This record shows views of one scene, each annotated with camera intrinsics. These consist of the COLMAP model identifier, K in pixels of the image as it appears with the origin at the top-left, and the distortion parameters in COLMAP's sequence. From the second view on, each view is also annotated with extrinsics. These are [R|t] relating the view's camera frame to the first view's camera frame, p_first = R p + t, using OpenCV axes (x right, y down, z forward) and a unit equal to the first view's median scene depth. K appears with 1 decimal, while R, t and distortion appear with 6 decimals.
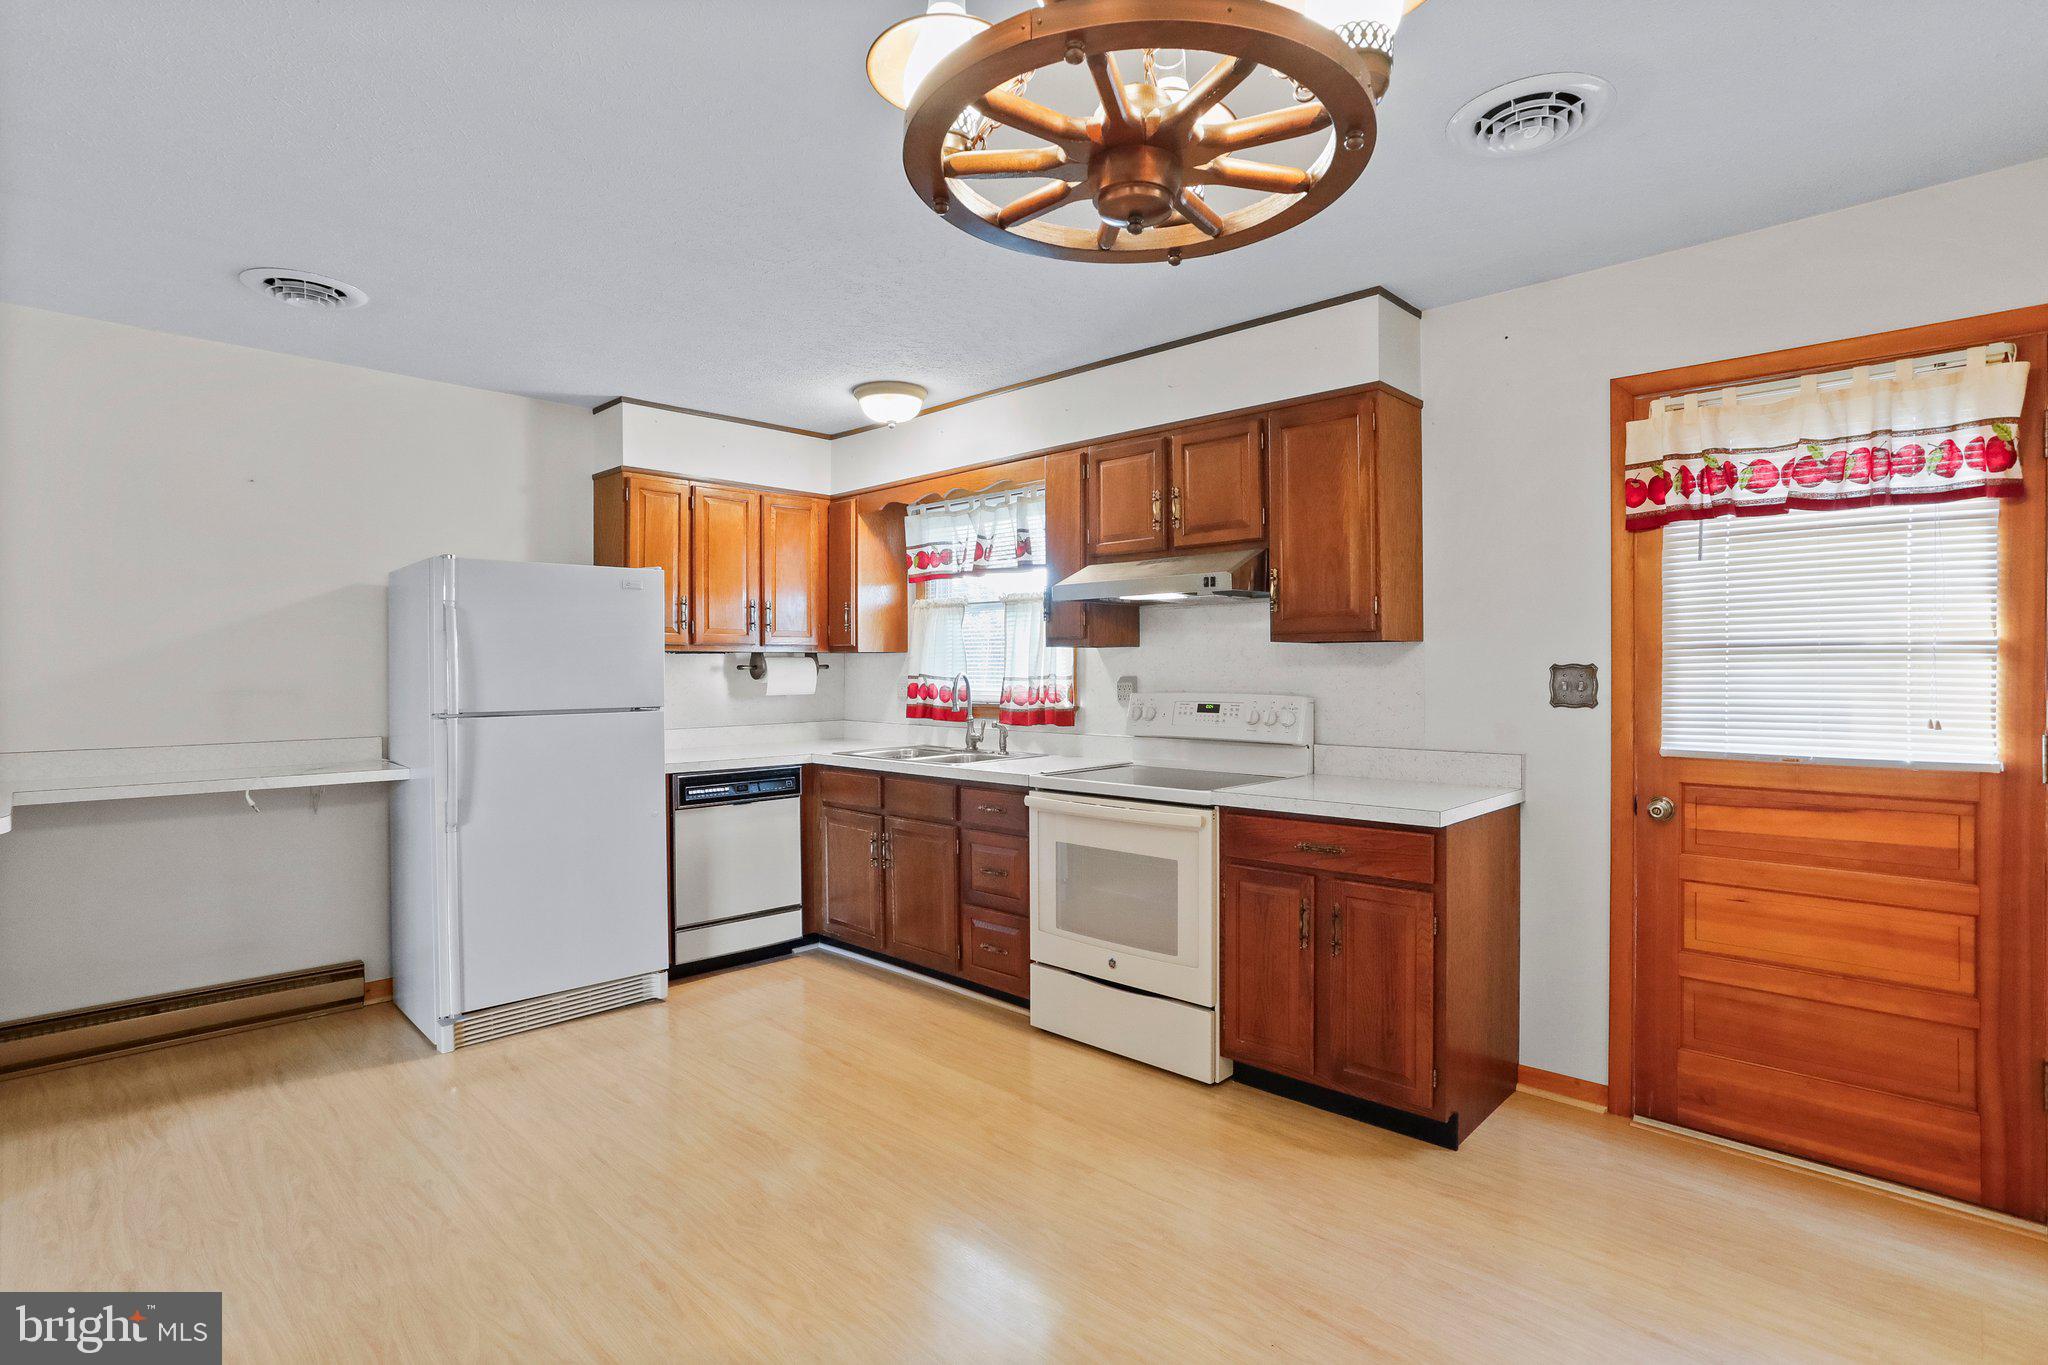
lens RADIAL K [[1021.2, 0, 1022.8], [0, 1021.2, 670.4], [0, 0, 1]] dist [-0.004891, -0.000105]
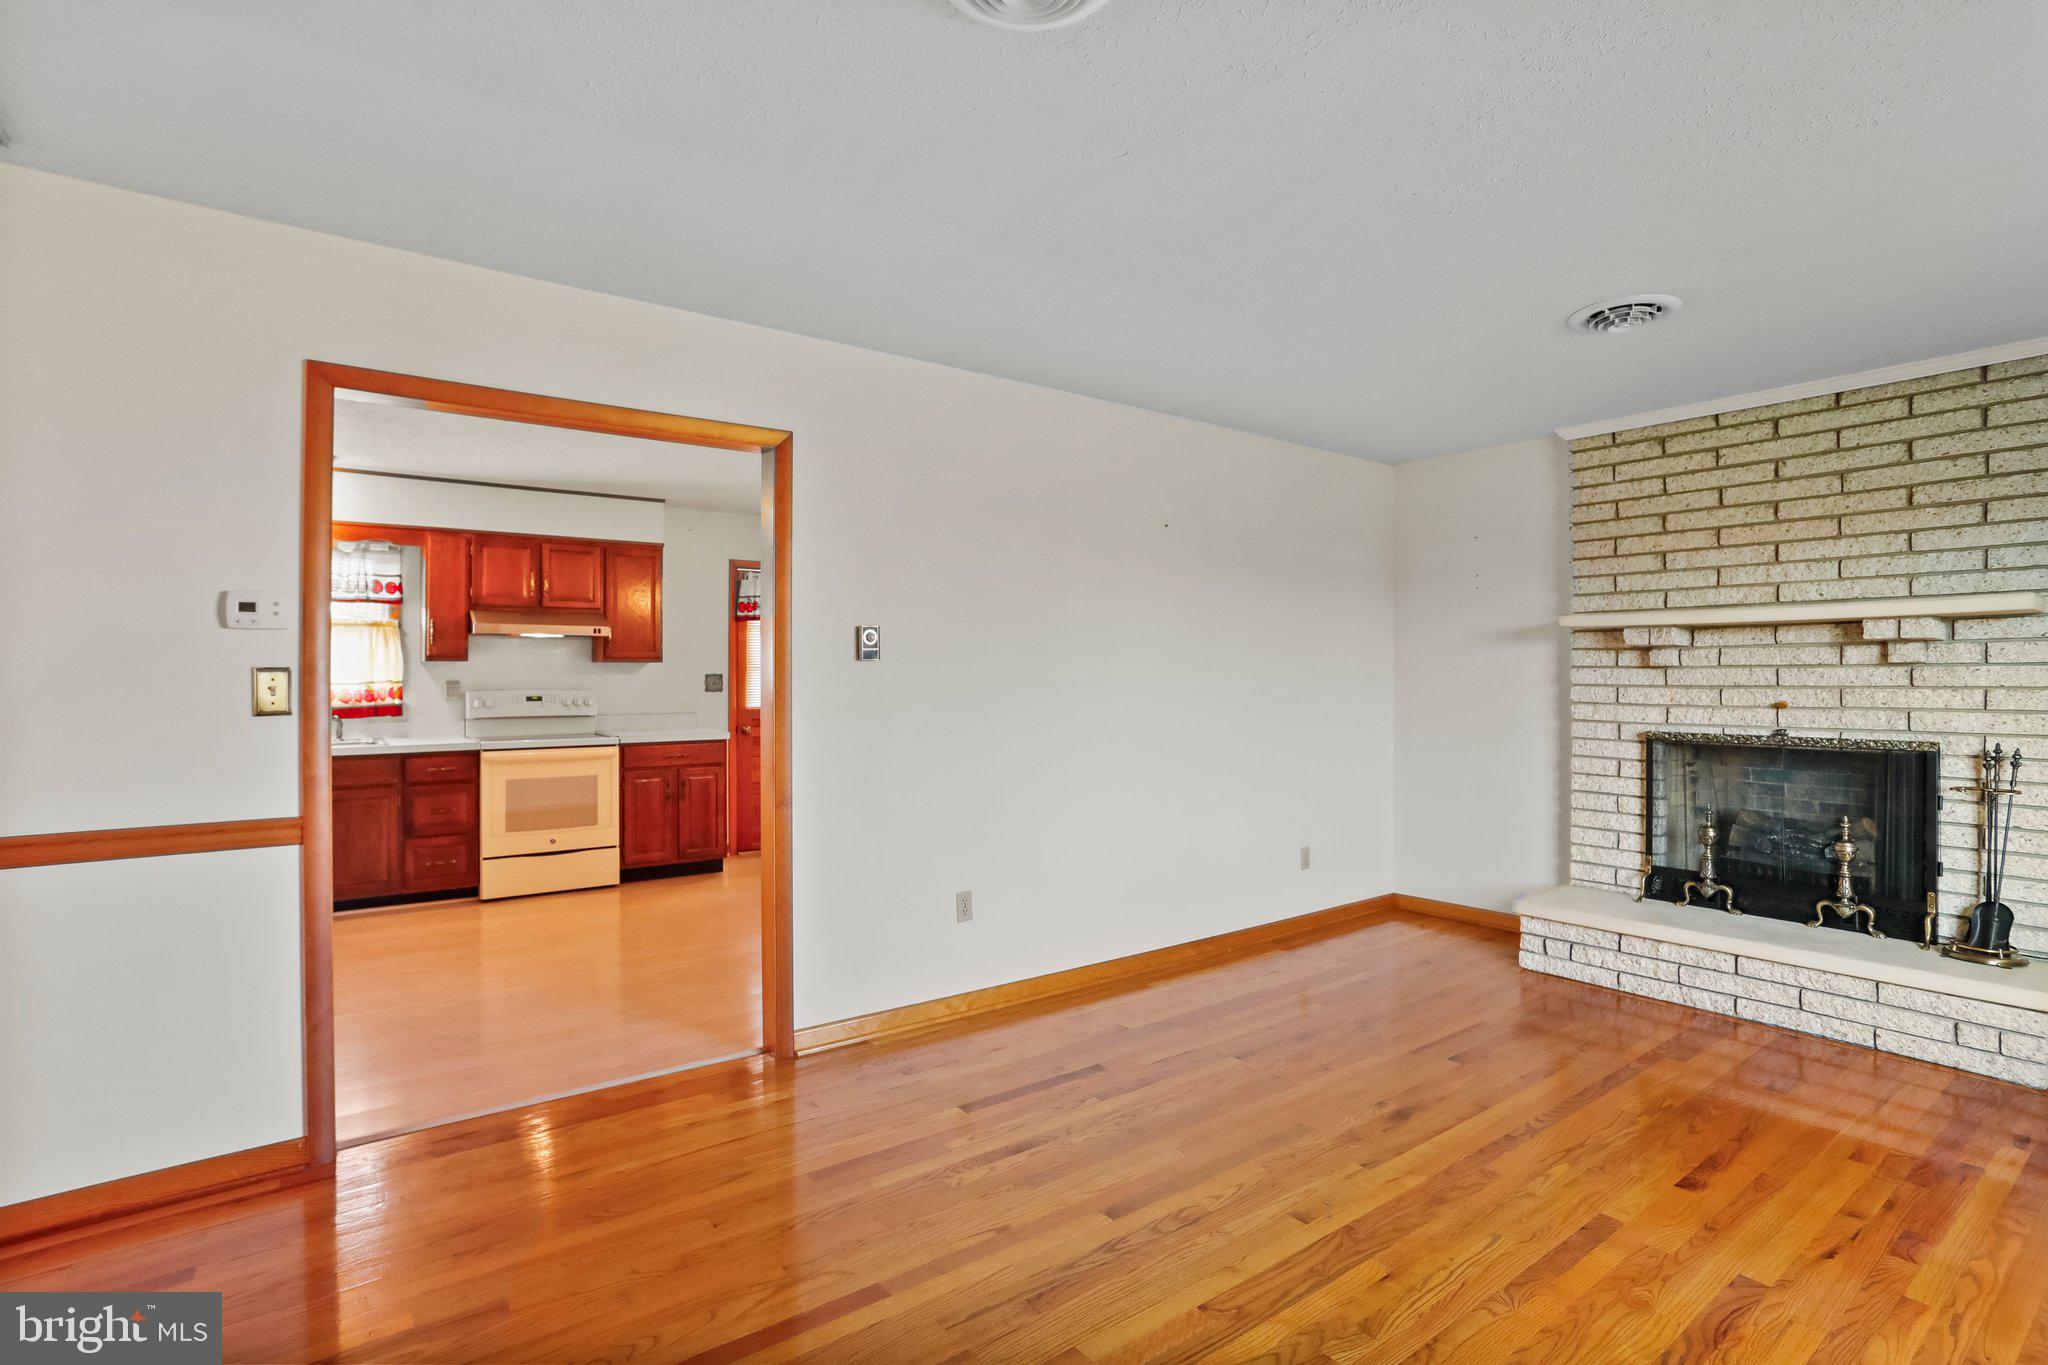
lens RADIAL K [[1008.2, 0, 994.0], [0, 1008.2, 670.8], [0, 0, 1]] dist [-0.039122, 0.022392]
pose [[0.185478, 0.006562, 0.982626, -1.379166], [0.003661, 0.999966, -0.007369, 0.005272], [-0.982642, 0.004964, 0.185448, -0.078497]]
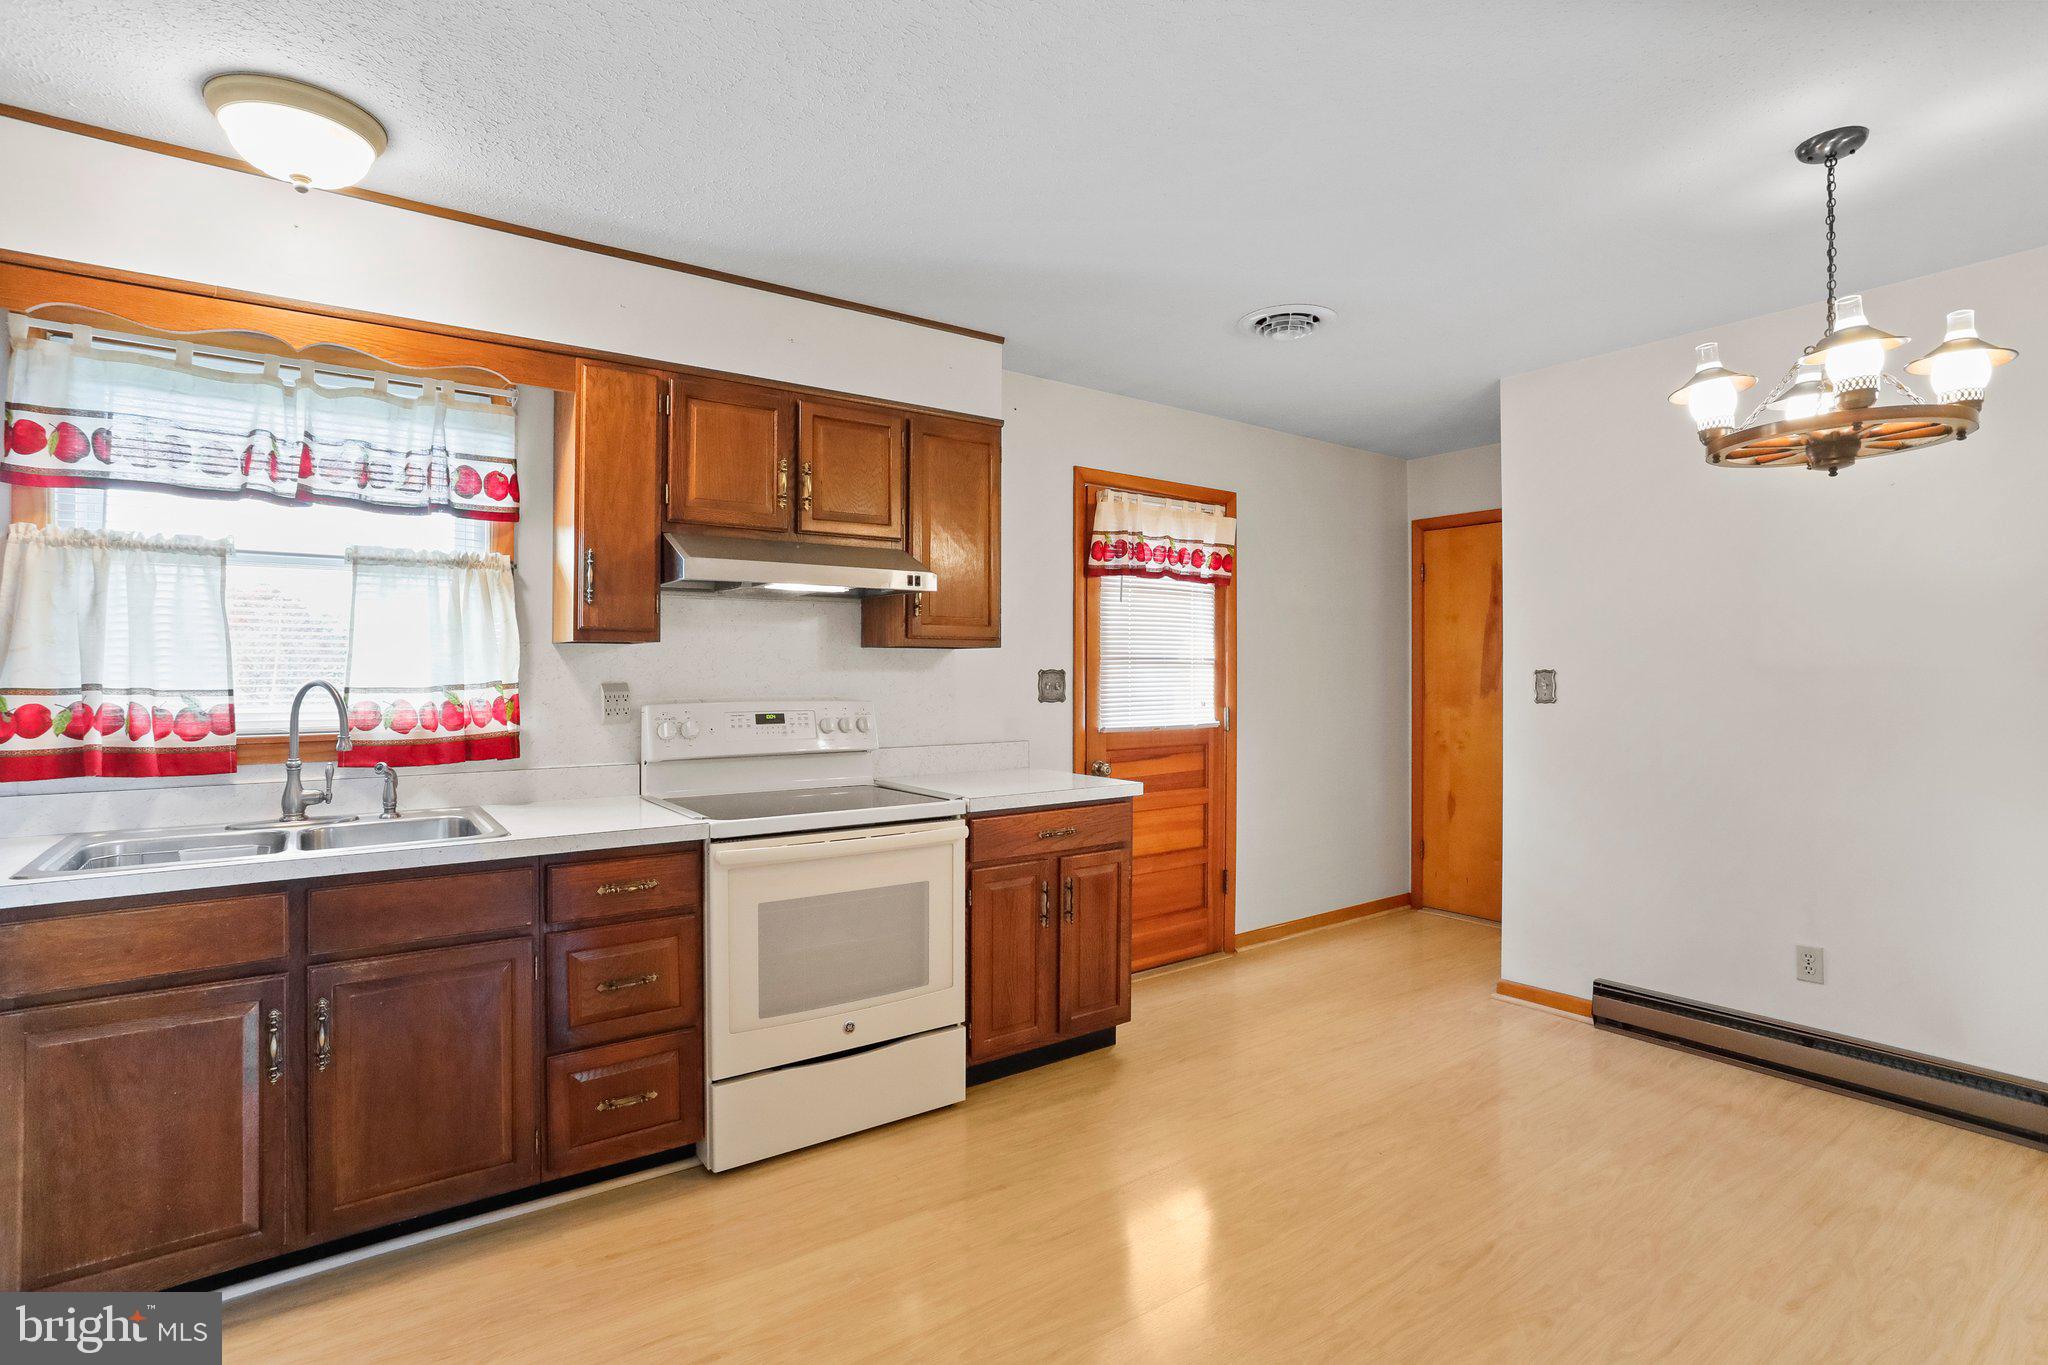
lens RADIAL K [[1008.2, 0, 994.0], [0, 1008.2, 670.8], [0, 0, 1]] dist [-0.039122, 0.022392]
pose [[0.190857, 0.002795, 0.981614, -0.638591], [0.001986, 0.999993, -0.003234, -0.000427], [-0.981616, 0.002566, 0.190850, 0.673281]]
